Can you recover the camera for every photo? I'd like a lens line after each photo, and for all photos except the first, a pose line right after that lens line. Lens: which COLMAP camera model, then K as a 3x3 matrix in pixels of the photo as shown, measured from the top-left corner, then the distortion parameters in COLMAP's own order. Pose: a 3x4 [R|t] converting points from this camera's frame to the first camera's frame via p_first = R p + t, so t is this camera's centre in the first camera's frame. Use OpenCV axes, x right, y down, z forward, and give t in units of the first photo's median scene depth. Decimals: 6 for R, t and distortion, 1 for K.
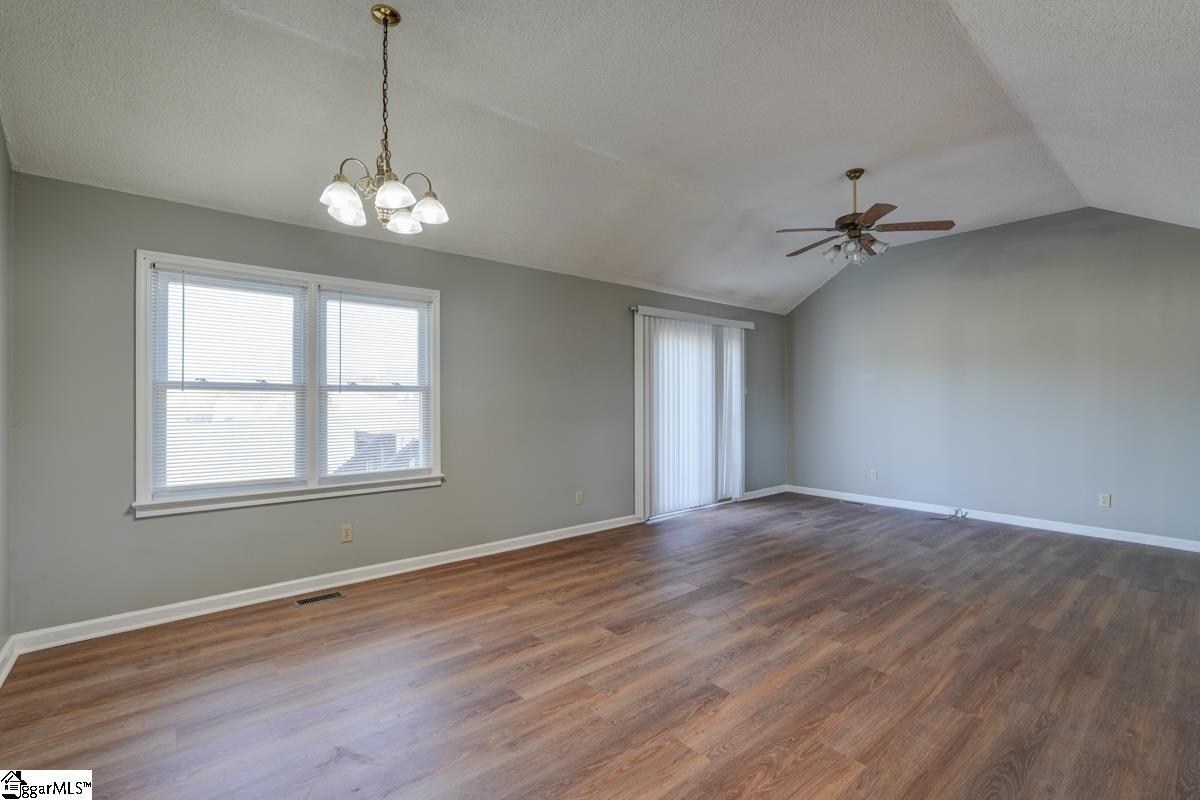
lens RADIAL K [[527.5, 0, 599.9], [0, 527.5, 397.8], [0, 0, 1]] dist [-0.017780, 0.011048]
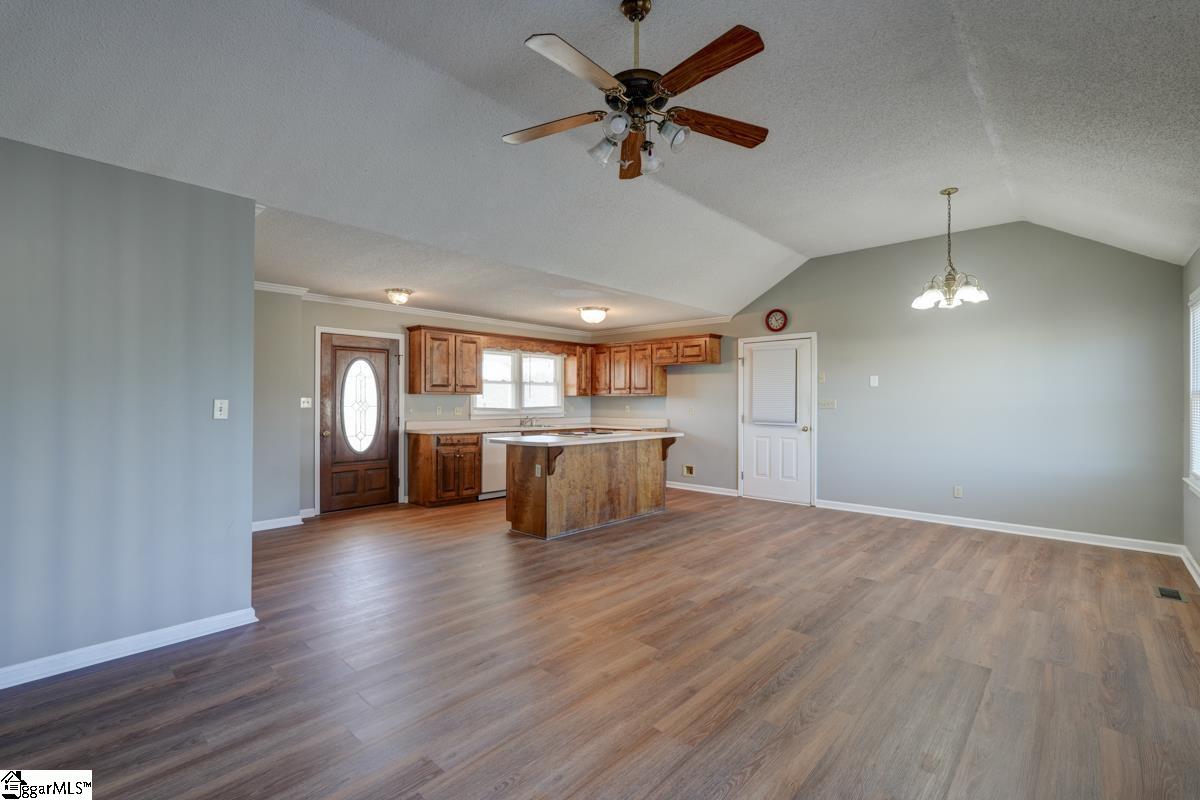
lens RADIAL K [[527.5, 0, 599.9], [0, 527.5, 397.8], [0, 0, 1]] dist [-0.017780, 0.011048]
pose [[-0.992508, -0.001611, -0.122168, 0.695715], [-0.000539, 0.999961, -0.008812, 0.000173], [0.122178, -0.008680, -0.992470, 1.823765]]
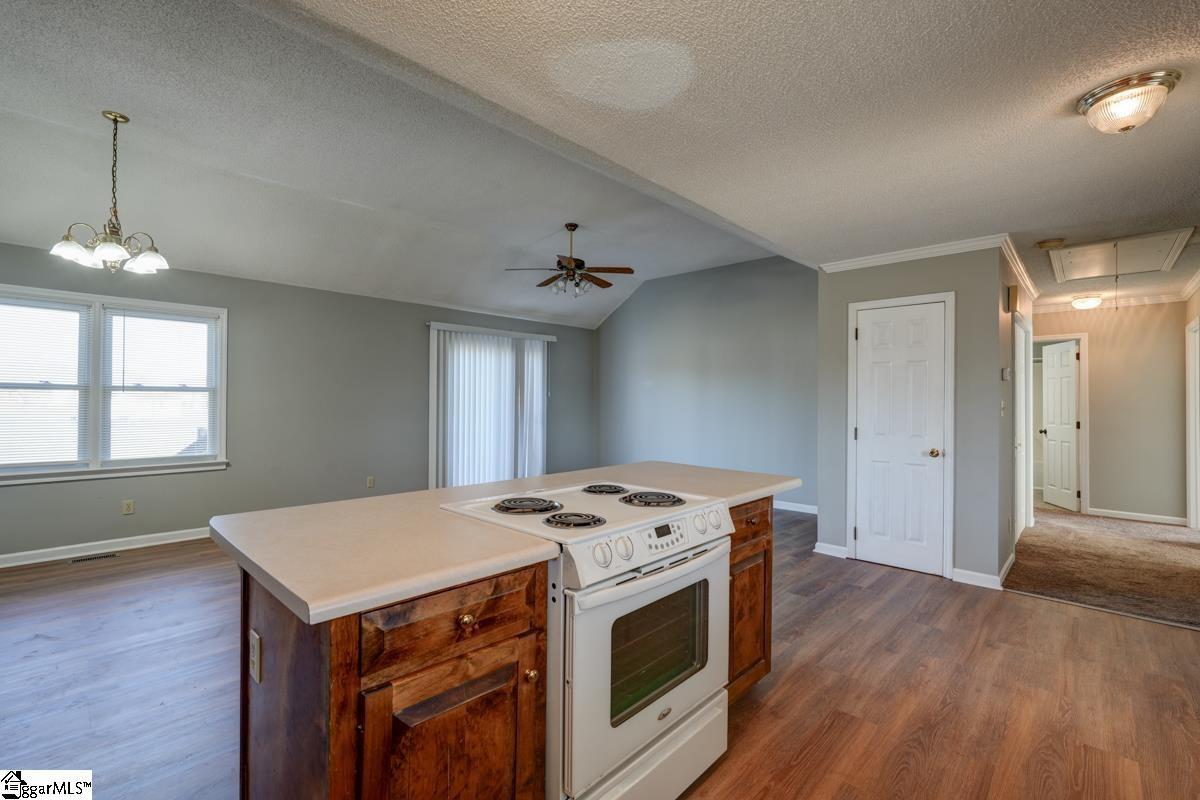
lens RADIAL K [[527.5, 0, 599.9], [0, 527.5, 397.8], [0, 0, 1]] dist [-0.017780, 0.011048]
pose [[0.993701, 0.009756, 0.111636, 0.487107], [-0.009464, 0.999950, -0.003140, -0.002959], [-0.111662, 0.002064, 0.993744, -0.346280]]
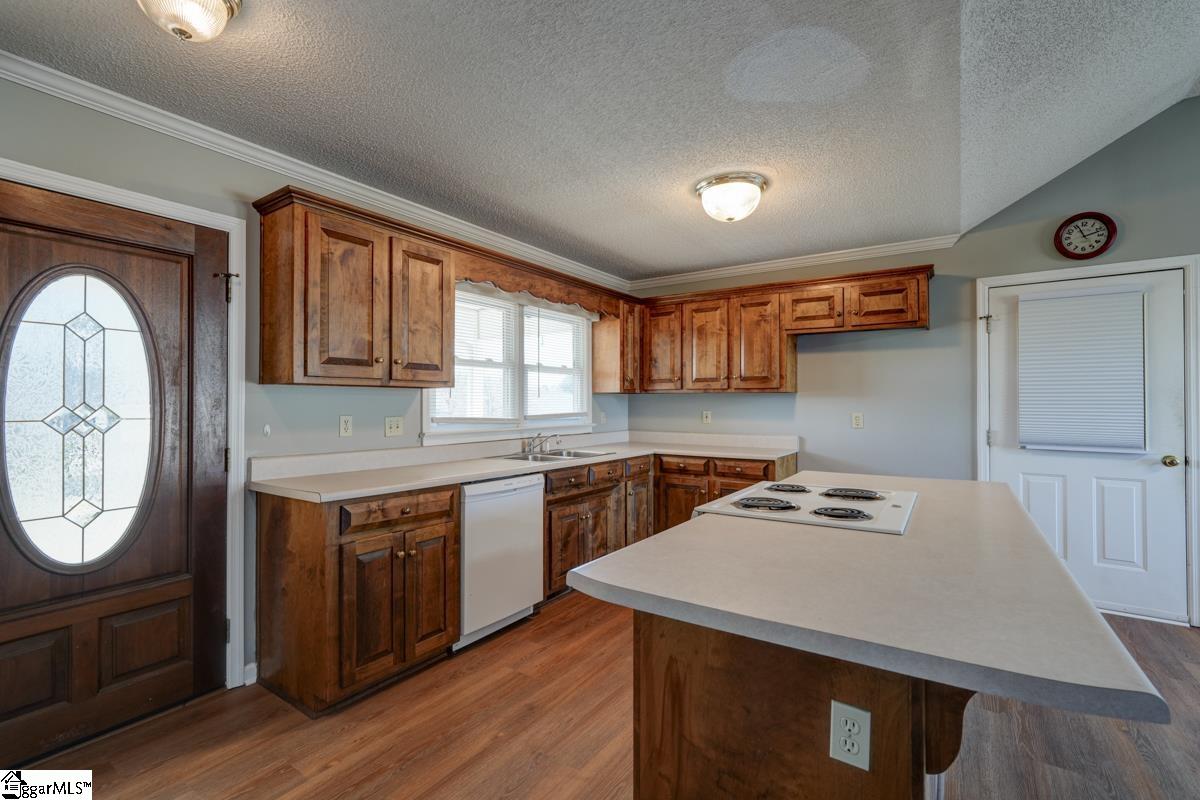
lens RADIAL K [[527.5, 0, 599.9], [0, 527.5, 397.8], [0, 0, 1]] dist [-0.017780, 0.011048]
pose [[-0.962452, -0.002069, -0.271445, 0.902575], [0.001155, 0.999931, -0.011718, -0.002926], [0.271450, -0.011592, -0.962383, 0.645008]]
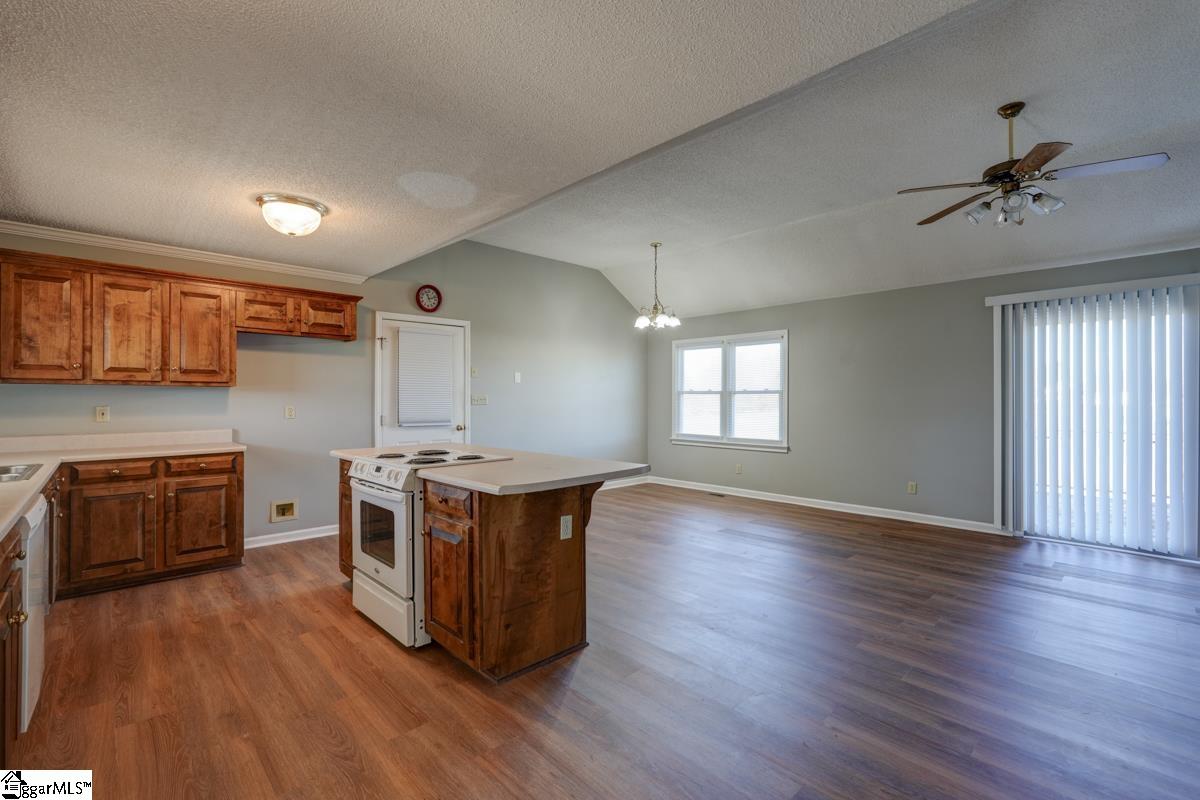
lens RADIAL K [[527.5, 0, 599.9], [0, 527.5, 397.8], [0, 0, 1]] dist [-0.017780, 0.011048]
pose [[0.061543, 0.000467, -0.998104, 1.439038], [0.002690, 0.999996, 0.000634, -0.001196], [0.998101, -0.002724, 0.061541, 0.399268]]
